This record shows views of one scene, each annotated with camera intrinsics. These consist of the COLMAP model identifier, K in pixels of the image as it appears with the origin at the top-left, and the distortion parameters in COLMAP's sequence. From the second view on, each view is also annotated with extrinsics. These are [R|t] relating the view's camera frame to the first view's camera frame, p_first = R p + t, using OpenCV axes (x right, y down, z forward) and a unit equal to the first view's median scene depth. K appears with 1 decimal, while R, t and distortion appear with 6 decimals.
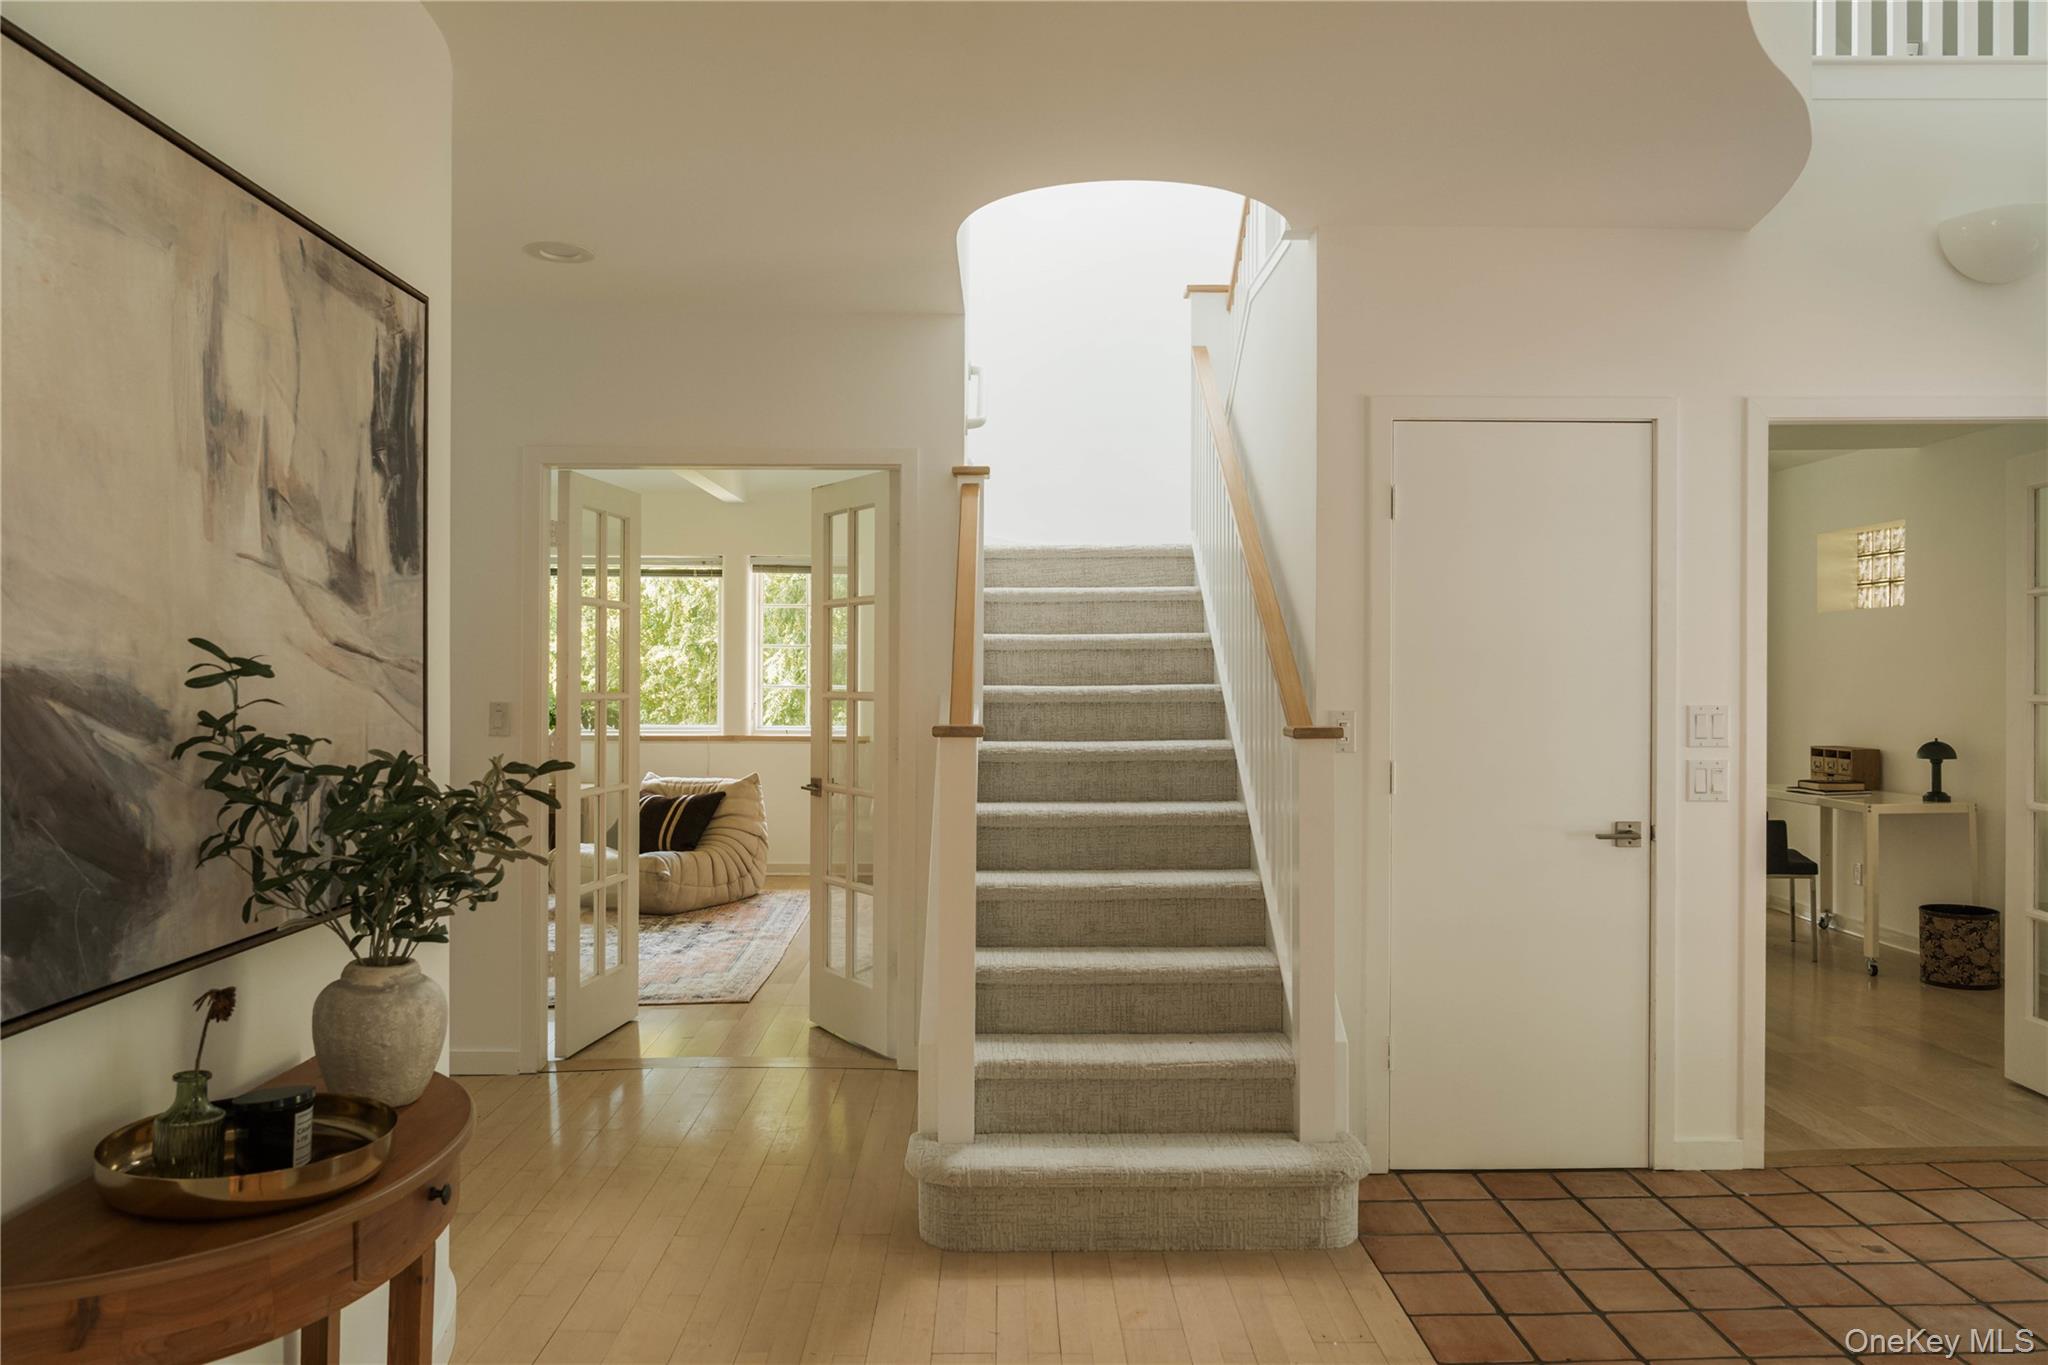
lens RADIAL K [[1386.9, 0, 1028.7], [0, 1386.9, 675.4], [0, 0, 1]] dist [-0.003270, 0.000878]
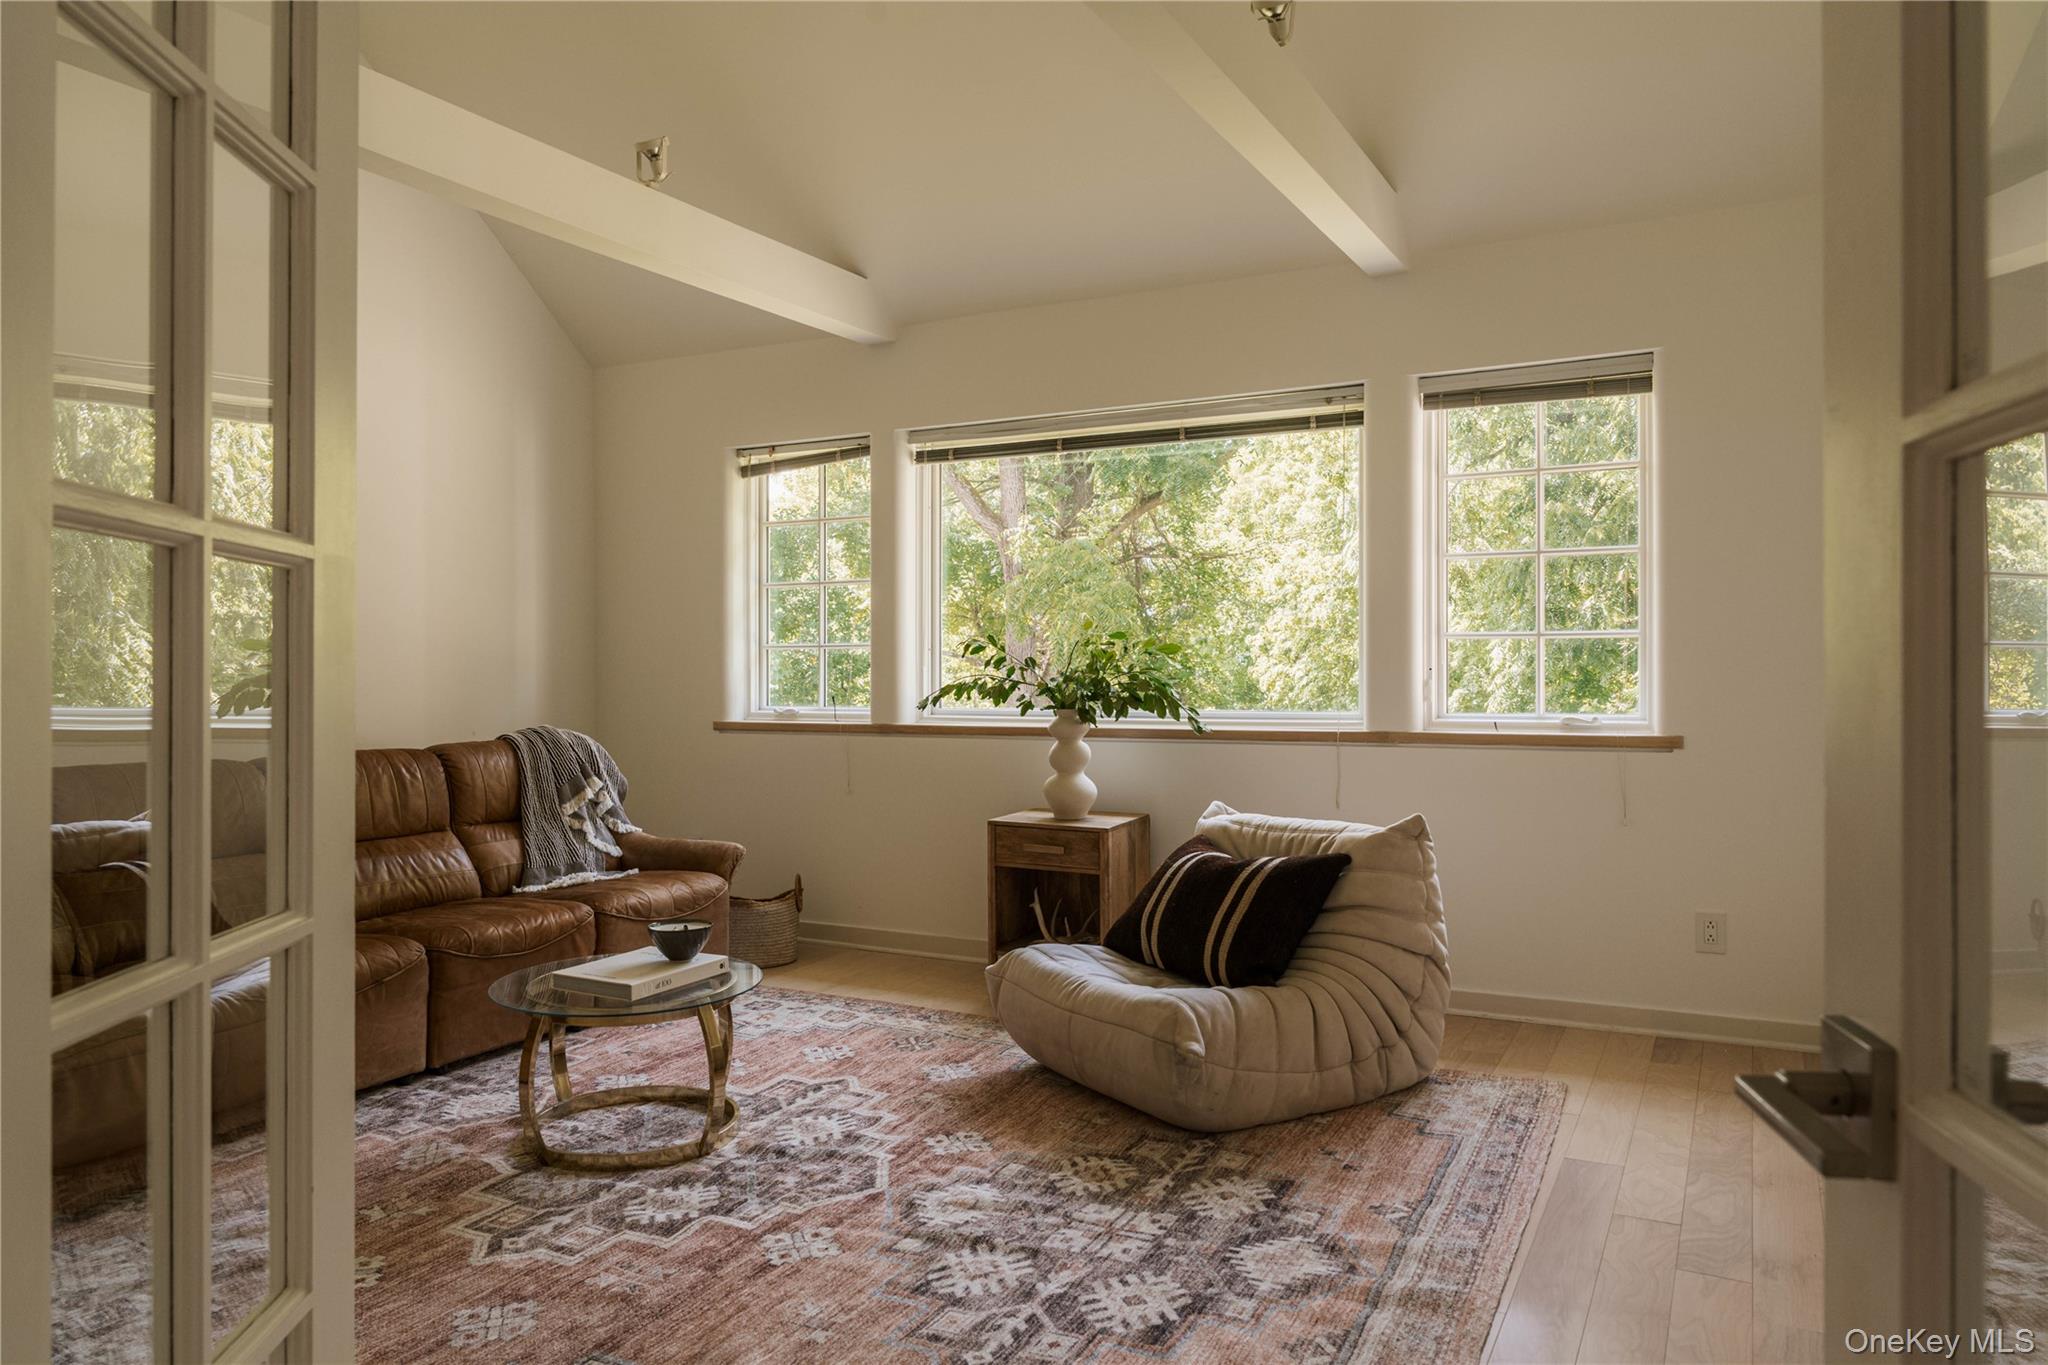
lens RADIAL K [[1386.9, 0, 1028.7], [0, 1386.9, 675.4], [0, 0, 1]] dist [-0.003270, 0.000878]
pose [[0.871793, -0.003301, -0.489863, -0.074405], [0.005520, 0.999980, 0.003086, 0.019469], [0.489843, -0.005394, 0.871794, 0.470519]]
